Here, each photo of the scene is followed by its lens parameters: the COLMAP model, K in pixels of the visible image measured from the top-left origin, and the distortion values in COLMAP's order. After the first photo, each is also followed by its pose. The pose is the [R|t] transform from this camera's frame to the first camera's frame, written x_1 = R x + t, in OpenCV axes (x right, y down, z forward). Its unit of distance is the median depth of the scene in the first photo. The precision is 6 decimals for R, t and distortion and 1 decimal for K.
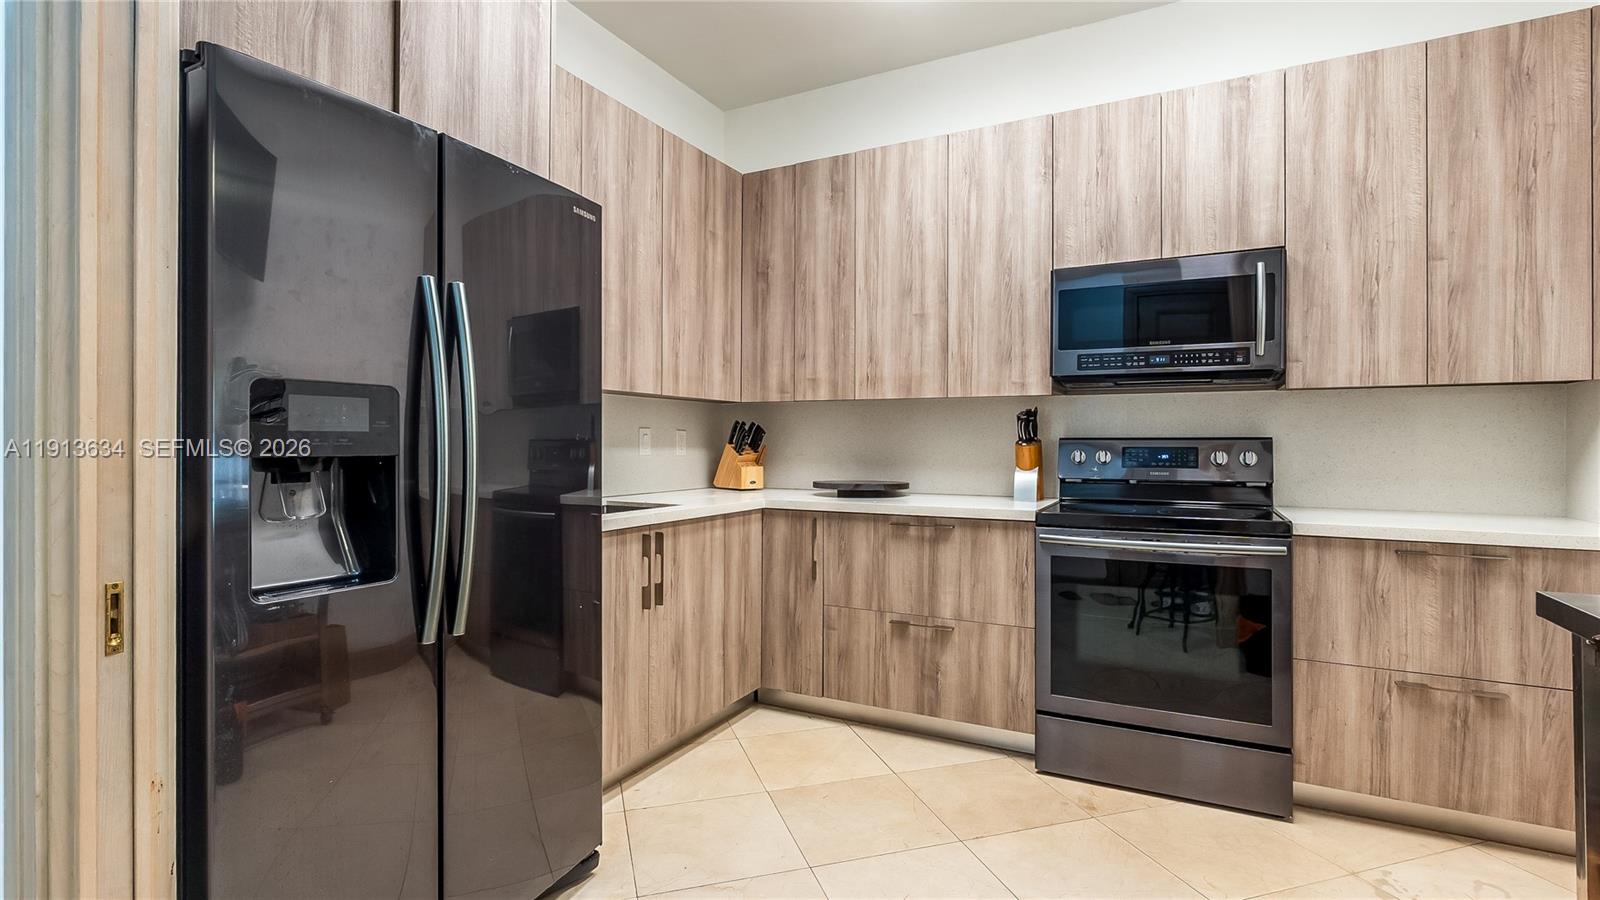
lens RADIAL K [[752.5, 0, 804.8], [0, 752.5, 458.4], [0, 0, 1]] dist [0.000978, 0.001054]
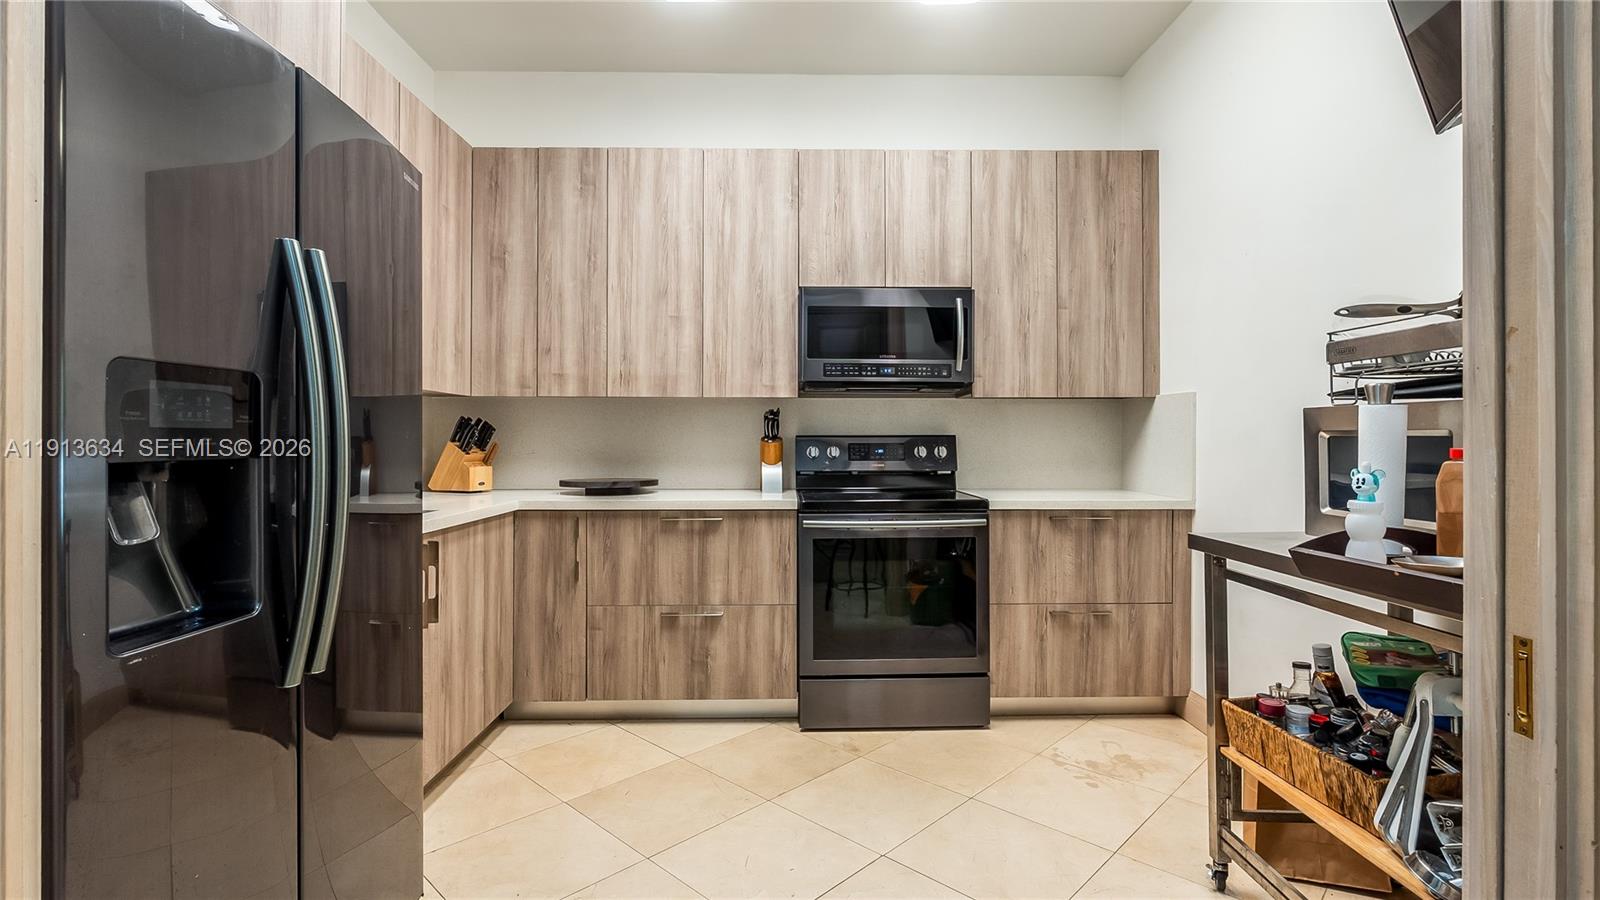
lens RADIAL K [[752.5, 0, 804.8], [0, 752.5, 458.4], [0, 0, 1]] dist [0.000978, 0.001054]
pose [[0.876434, -0.014587, 0.481302, -0.214706], [0.012671, 0.999894, 0.007230, -0.001033], [-0.481356, -0.000238, 0.876525, 0.004626]]
